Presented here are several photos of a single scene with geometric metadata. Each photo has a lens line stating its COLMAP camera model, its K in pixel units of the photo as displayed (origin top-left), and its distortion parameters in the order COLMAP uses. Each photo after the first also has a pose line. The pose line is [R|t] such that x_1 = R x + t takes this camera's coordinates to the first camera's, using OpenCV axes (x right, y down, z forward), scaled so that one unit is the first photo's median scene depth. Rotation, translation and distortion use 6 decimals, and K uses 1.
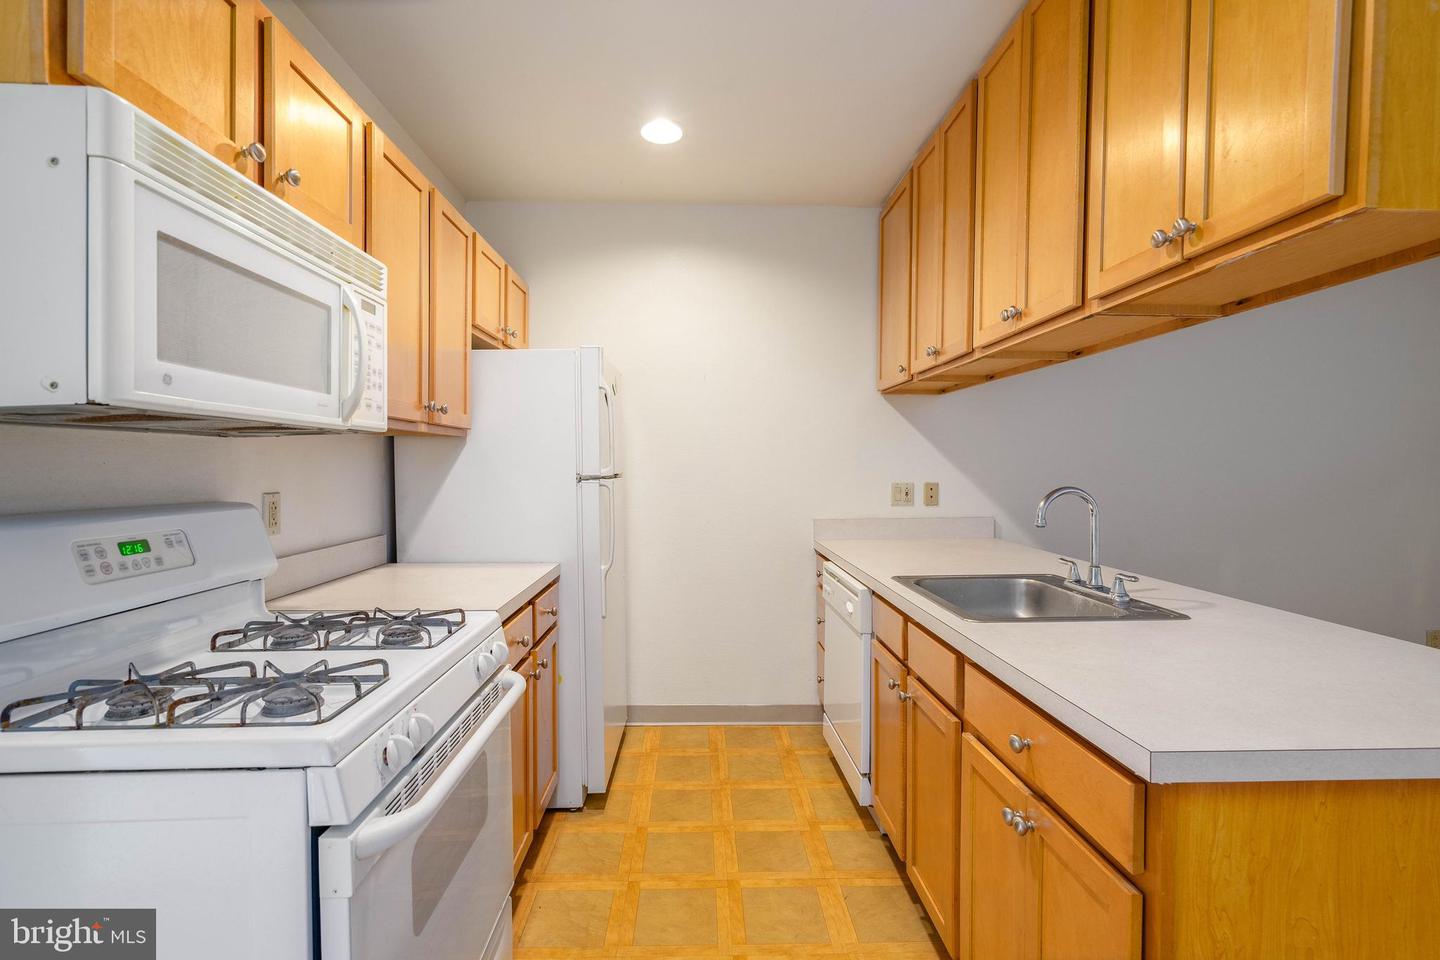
lens RADIAL K [[657.3, 0, 727.6], [0, 657.3, 478.9], [0, 0, 1]] dist [0.002837, 0.000087]
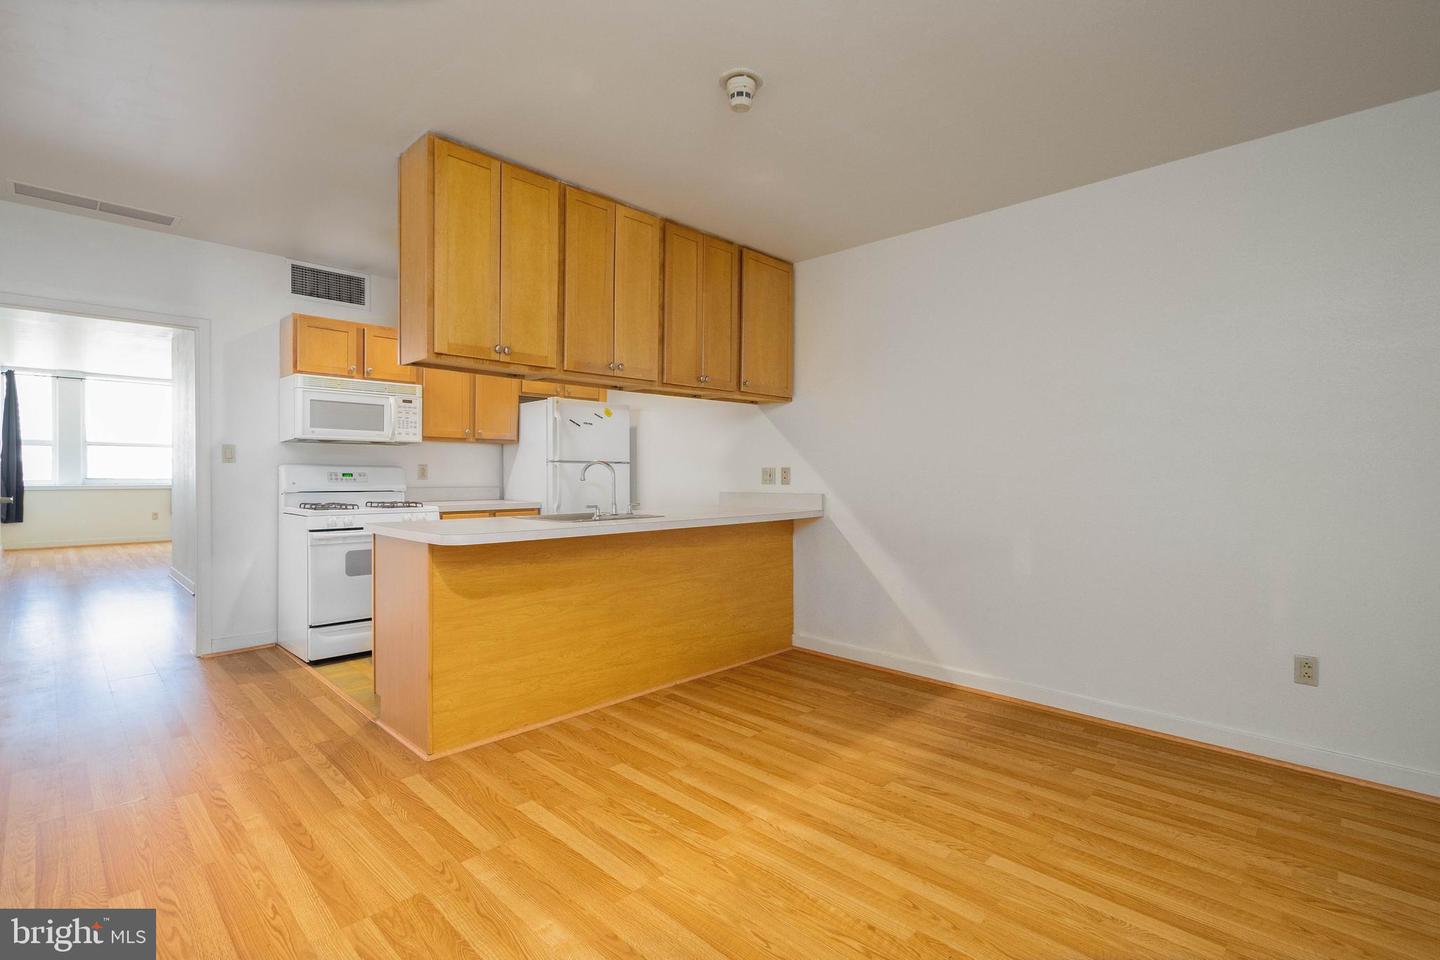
lens RADIAL K [[669.1, 0, 731.8], [0, 669.1, 478.5], [0, 0, 1]] dist [0.002028, 0.000289]
pose [[0.697327, 0.008189, -0.716706, 2.100564], [-0.017879, 0.999822, -0.005972, 0.066793], [0.716530, 0.016978, 0.697350, -0.059808]]
